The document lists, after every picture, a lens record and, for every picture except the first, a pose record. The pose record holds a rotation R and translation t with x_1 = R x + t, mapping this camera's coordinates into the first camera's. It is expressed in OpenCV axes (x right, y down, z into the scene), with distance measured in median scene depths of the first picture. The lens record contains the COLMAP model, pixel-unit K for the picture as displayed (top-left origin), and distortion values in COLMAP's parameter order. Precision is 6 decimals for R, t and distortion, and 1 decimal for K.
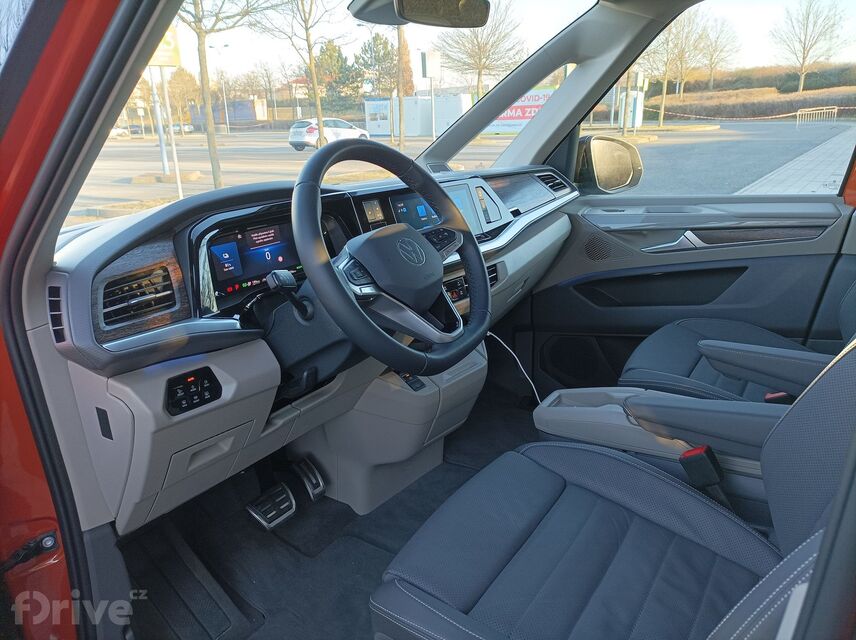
lens RADIAL K [[630.2, 0, 433.7], [0, 630.2, 317.2], [0, 0, 1]] dist [0.029281, -0.014081]
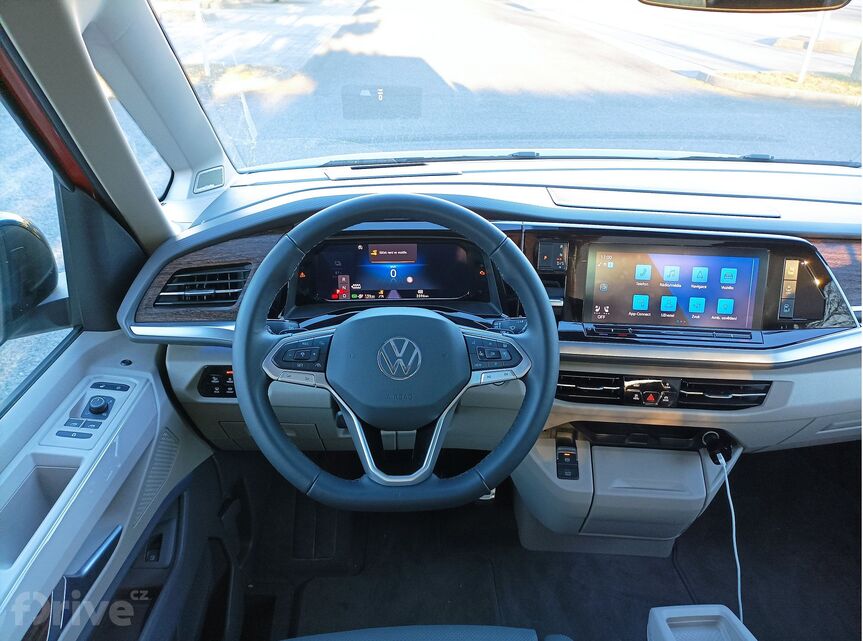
lens RADIAL K [[635.3, 0, 437.3], [0, 635.3, 323.2], [0, 0, 1]] dist [0.029281, -0.014081]
pose [[0.593551, 0.436738, -0.675986, 0.249252], [-0.279973, 0.899535, 0.335337, -0.208641], [0.754528, -0.009782, 0.656195, 0.259201]]
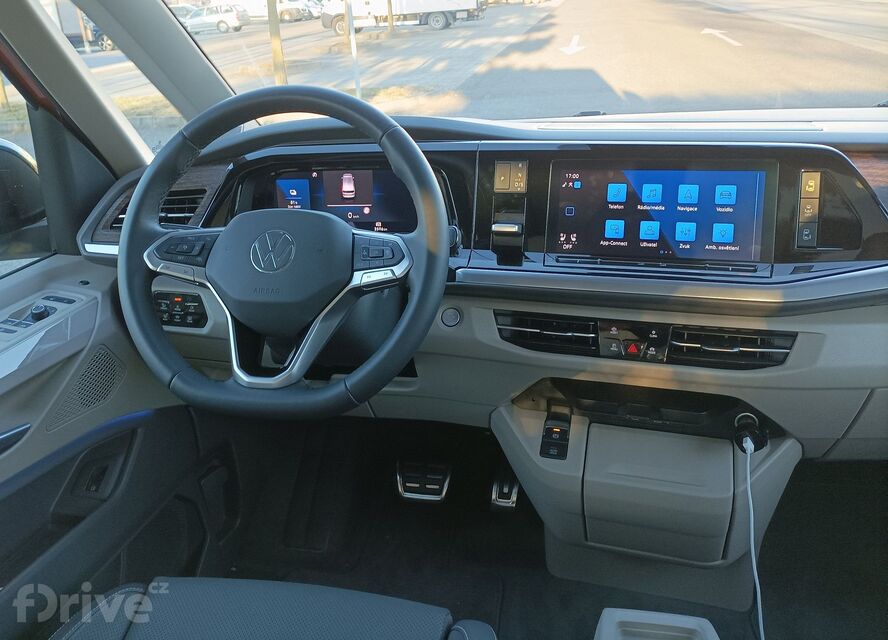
lens RADIAL K [[727.2, 0, 410.7], [0, 727.2, 275.7], [0, 0, 1]] dist [0.034506, -0.024017]
pose [[0.354058, 0.349086, -0.867630, 0.377213], [-0.226215, 0.932143, 0.282730, -0.175301], [0.907452, 0.096169, 0.409001, 0.399461]]
